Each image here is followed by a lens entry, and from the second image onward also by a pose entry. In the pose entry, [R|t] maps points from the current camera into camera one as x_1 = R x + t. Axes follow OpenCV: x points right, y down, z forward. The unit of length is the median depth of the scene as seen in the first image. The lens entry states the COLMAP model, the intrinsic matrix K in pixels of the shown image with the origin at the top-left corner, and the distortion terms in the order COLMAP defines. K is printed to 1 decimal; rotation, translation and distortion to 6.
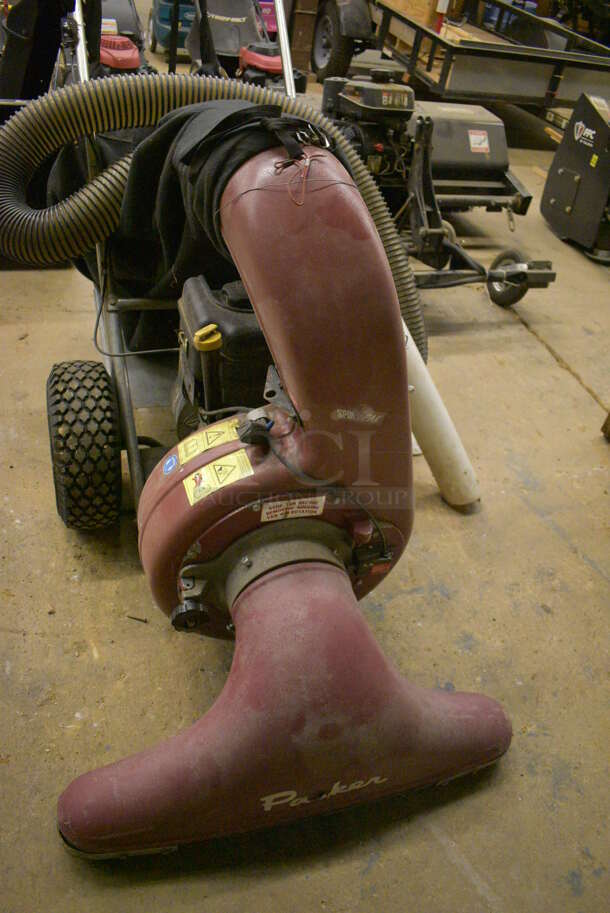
lens RADIAL K [[700.9, 0, 304.0], [0, 700.9, 458.6], [0, 0, 1]] dist [-0.094856, 0.012673]
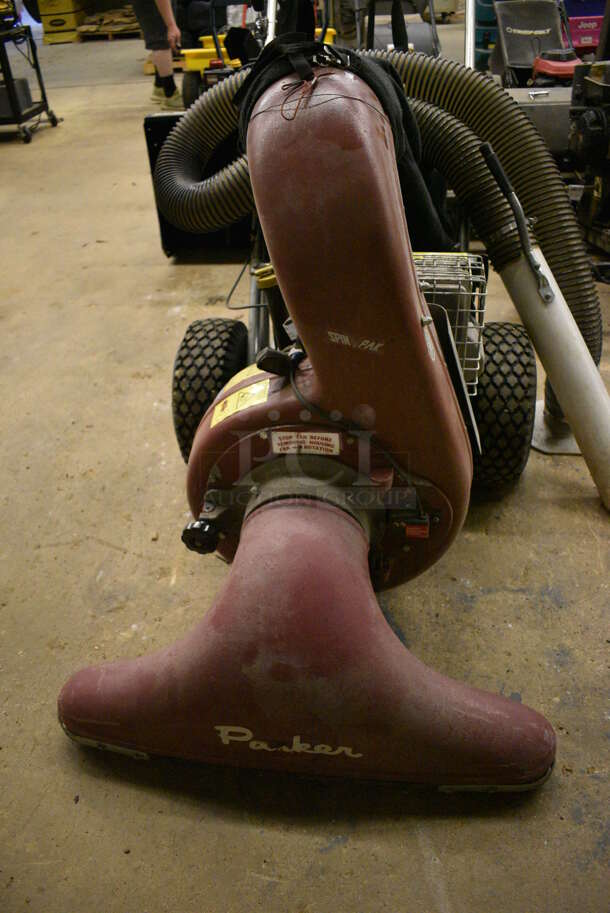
lens RADIAL K [[700.9, 0, 305.2], [0, 700.9, 454.3], [0, 0, 1]] dist [-0.094856, 0.012673]
pose [[0.888103, 0.102574, -0.448054, 0.380820], [-0.127631, 0.991481, -0.026000, 0.101648], [0.441570, 0.080276, 0.893628, 0.123366]]
